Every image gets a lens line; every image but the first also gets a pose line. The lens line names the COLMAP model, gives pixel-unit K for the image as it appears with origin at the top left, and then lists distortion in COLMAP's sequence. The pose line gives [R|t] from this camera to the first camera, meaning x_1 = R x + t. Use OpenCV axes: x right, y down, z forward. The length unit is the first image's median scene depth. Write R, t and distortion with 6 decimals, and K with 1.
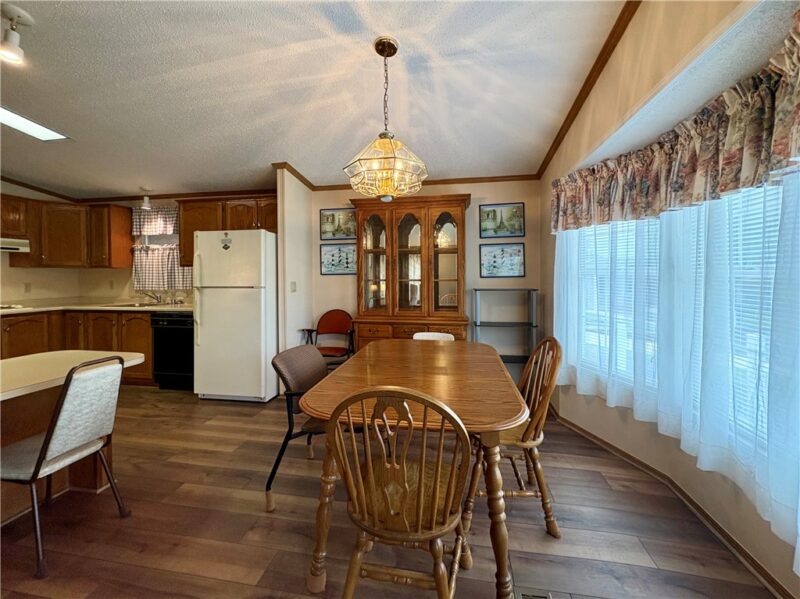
lens RADIAL K [[337.1, 0, 399.7], [0, 337.1, 278.9], [0, 0, 1]] dist [0.001494, 0.000025]
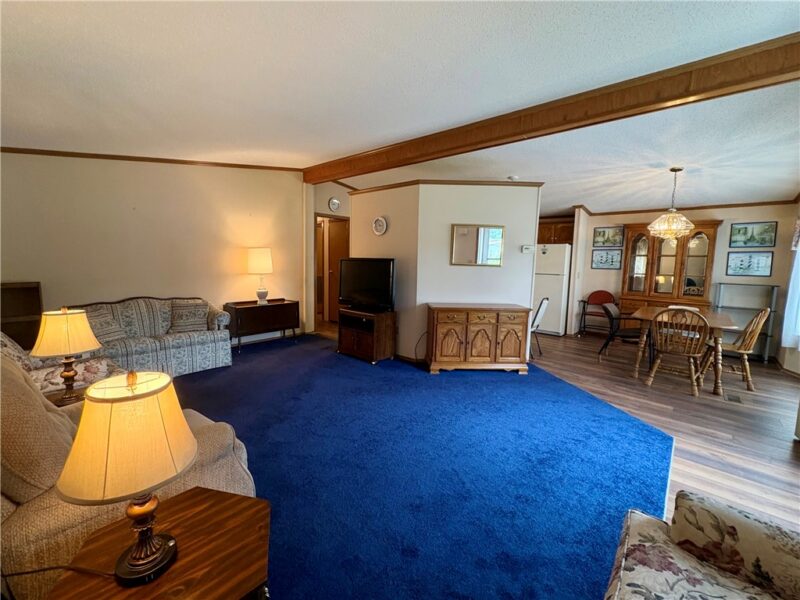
lens RADIAL K [[330.5, 0, 396.6], [0, 330.5, 292.7], [0, 0, 1]] dist [0.001333, 0.000211]
pose [[0.844970, 0.077905, -0.529109, -0.193214], [-0.033100, 0.995055, 0.093650, -0.015653], [0.533788, -0.061618, 0.843370, -0.936278]]
